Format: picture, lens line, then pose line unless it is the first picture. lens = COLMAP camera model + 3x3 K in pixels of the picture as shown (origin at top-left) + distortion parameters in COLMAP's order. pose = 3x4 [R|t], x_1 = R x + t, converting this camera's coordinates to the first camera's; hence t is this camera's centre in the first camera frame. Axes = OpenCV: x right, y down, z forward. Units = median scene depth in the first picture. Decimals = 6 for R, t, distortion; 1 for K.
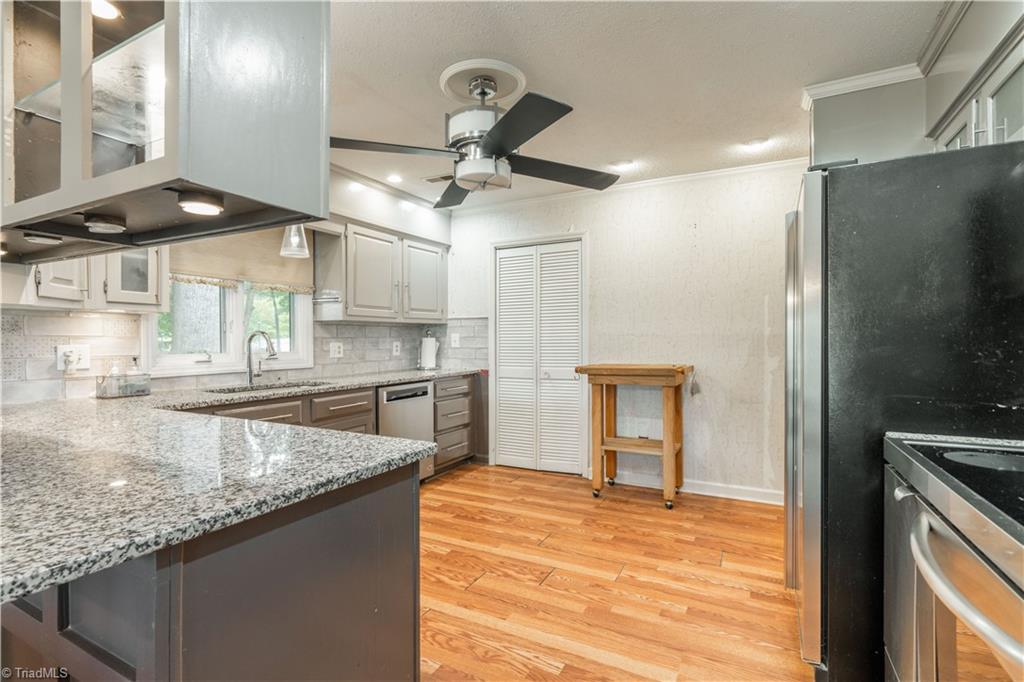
lens RADIAL K [[456.2, 0, 567.6], [0, 456.2, 343.0], [0, 0, 1]] dist [-0.002084, -0.000349]
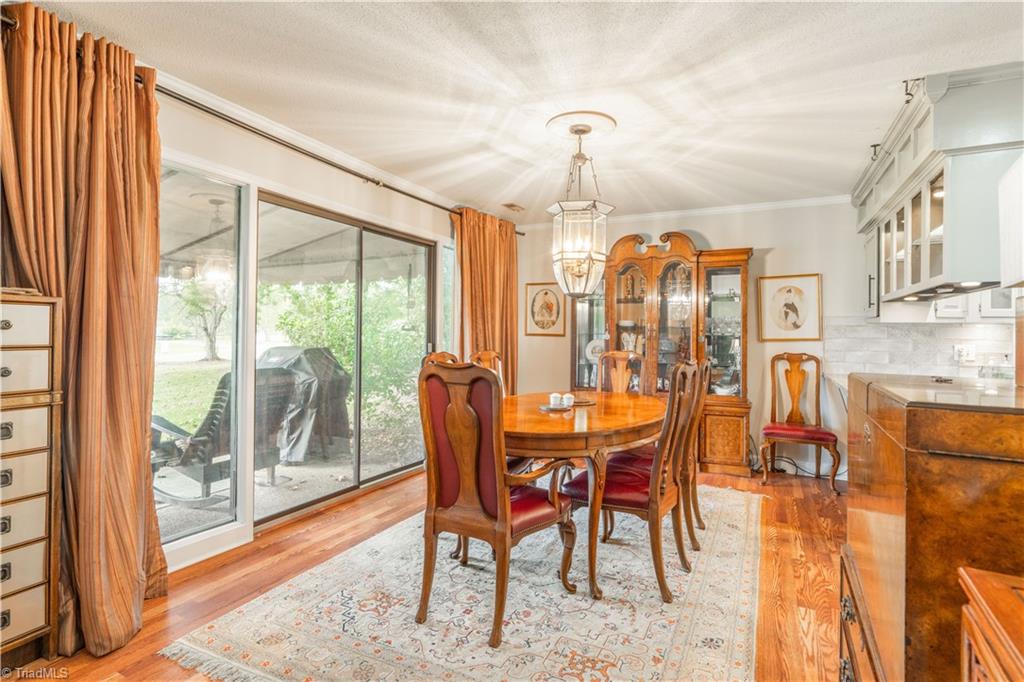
lens RADIAL K [[507.0, 0, 460.1], [0, 507.0, 326.2], [0, 0, 1]] dist [-0.000616, 0.000223]
pose [[-0.113938, -0.012314, -0.993412, 0.596351], [-0.020102, 0.999747, -0.010087, -0.004846], [0.993284, 0.018820, -0.114157, -0.369329]]
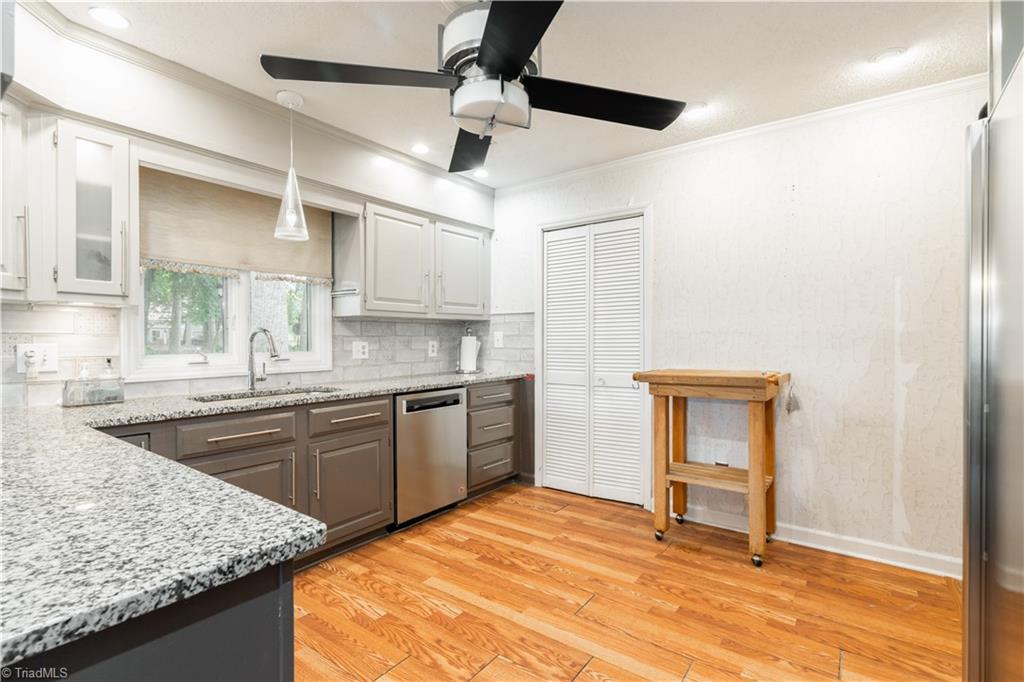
lens RADIAL K [[469.3, 0, 579.6], [0, 469.3, 341.6], [0, 0, 1]] dist [-0.002358, -0.000521]
pose [[0.990756, 0.002111, -0.135637, 0.036178], [-0.002382, 0.999995, -0.001833, -0.000363], [0.135632, 0.002139, 0.990757, 0.188824]]
